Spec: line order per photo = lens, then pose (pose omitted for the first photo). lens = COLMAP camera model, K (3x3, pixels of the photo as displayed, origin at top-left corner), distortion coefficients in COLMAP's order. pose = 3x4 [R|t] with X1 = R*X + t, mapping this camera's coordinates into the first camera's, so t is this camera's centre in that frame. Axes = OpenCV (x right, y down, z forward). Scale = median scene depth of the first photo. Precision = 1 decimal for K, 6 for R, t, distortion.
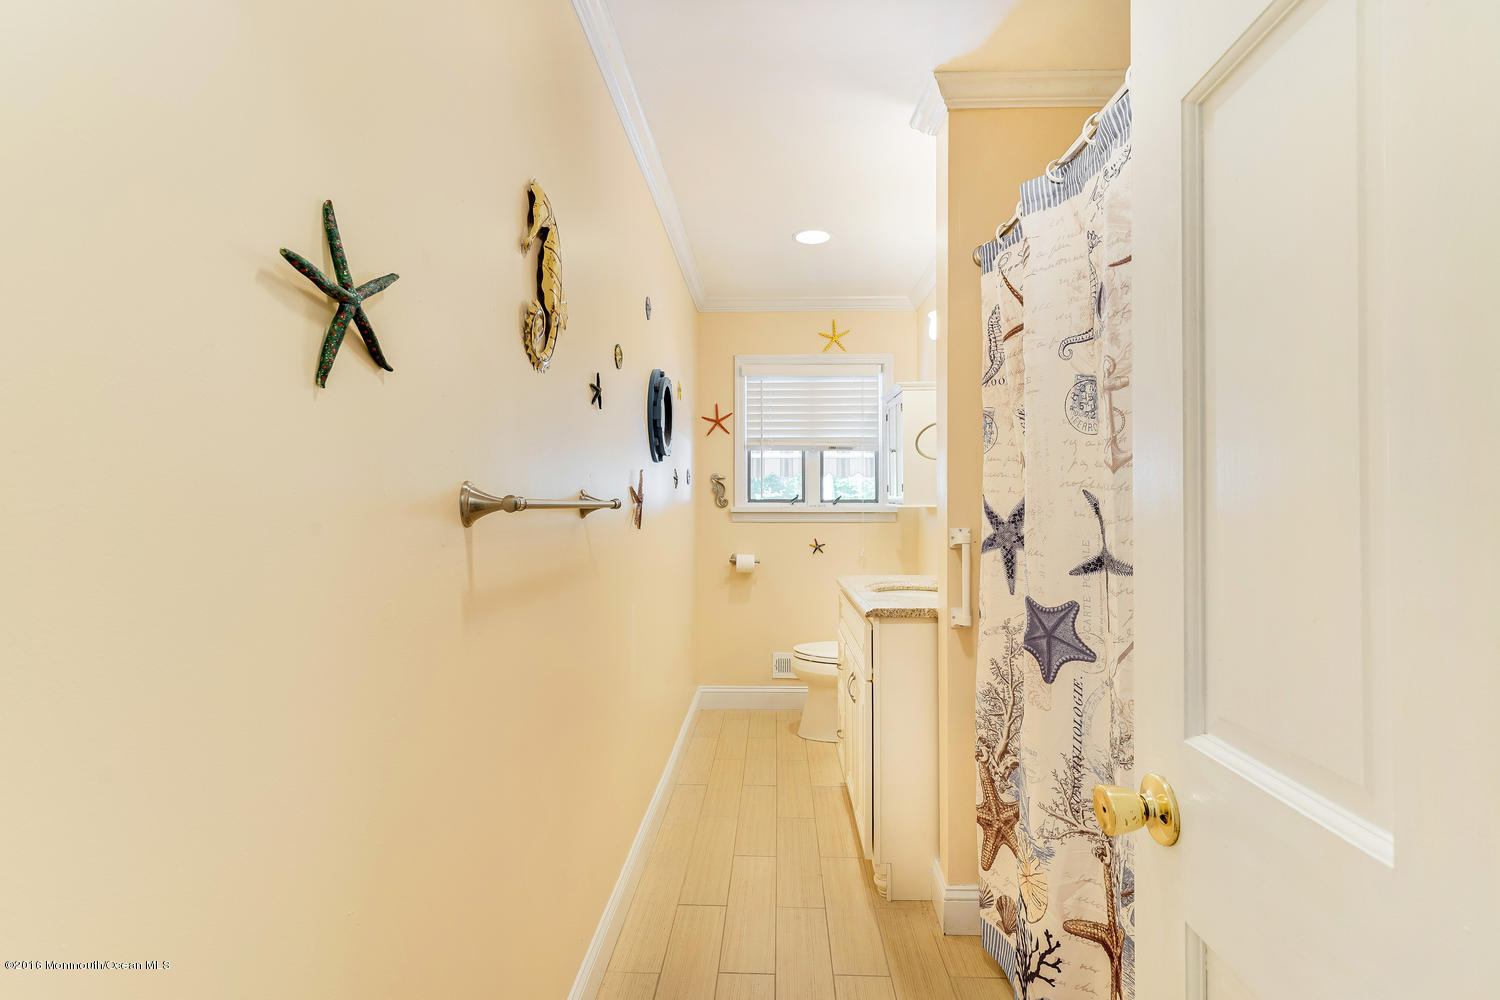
lens RADIAL K [[684.1, 0, 751.1], [0, 684.1, 499.3], [0, 0, 1]] dist [-0.001855, 0.001327]
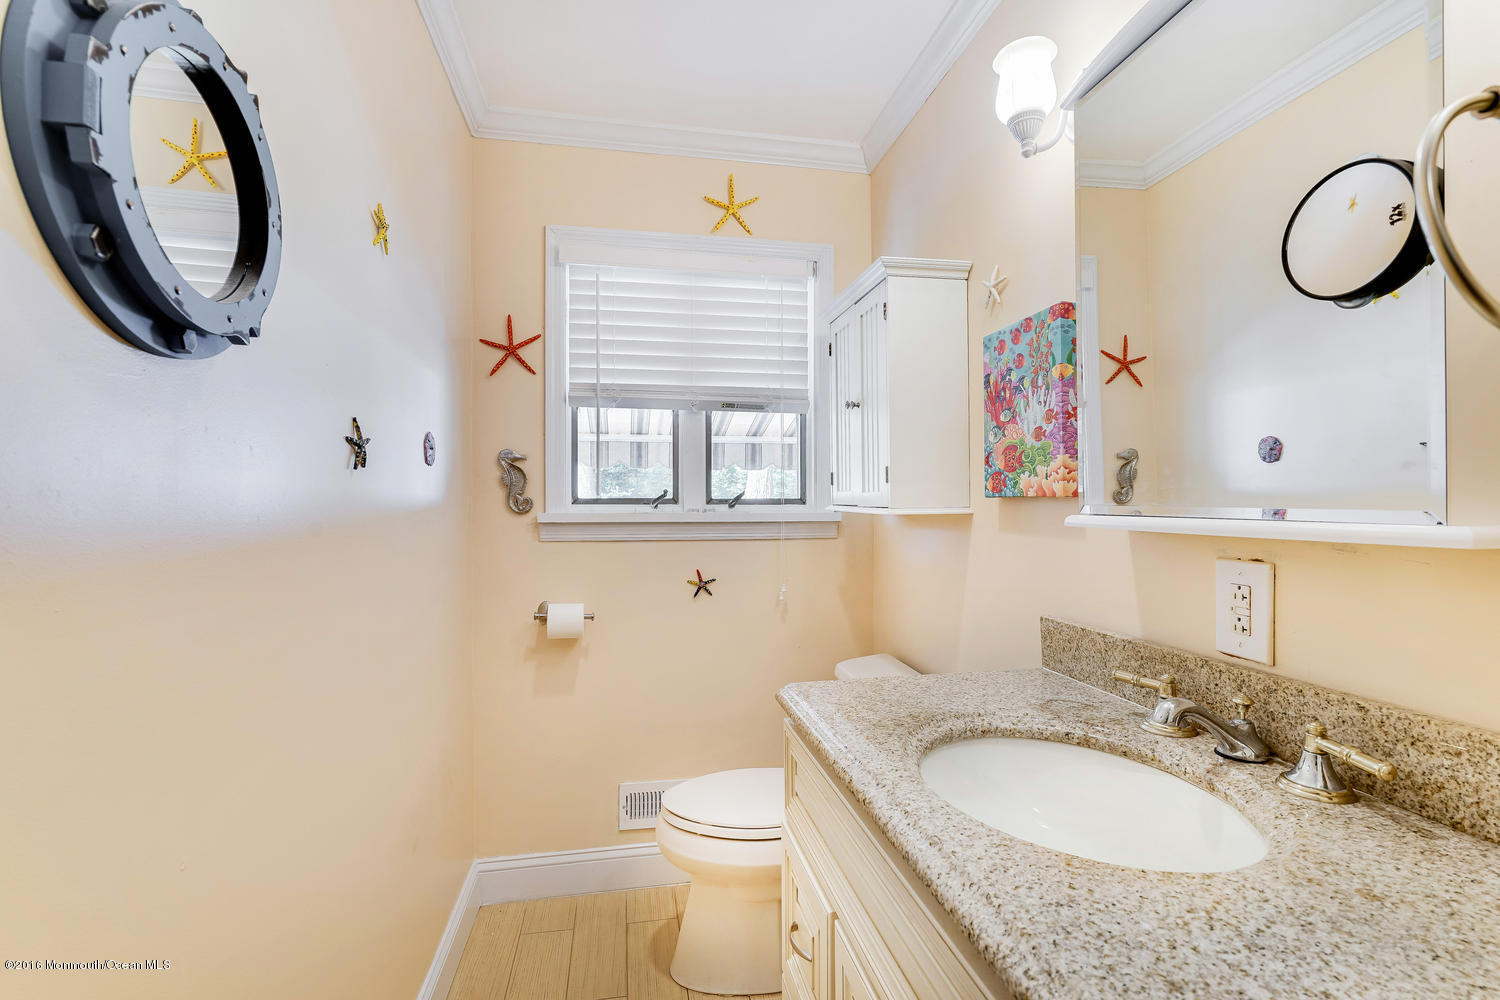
lens RADIAL K [[684.1, 0, 751.1], [0, 684.1, 499.3], [0, 0, 1]] dist [-0.001855, 0.001327]
pose [[0.976546, -0.000766, 0.215308, 0.017129], [0.000776, 1.000000, 0.000037, 0.000775], [-0.215308, 0.000131, 0.976546, 0.451774]]
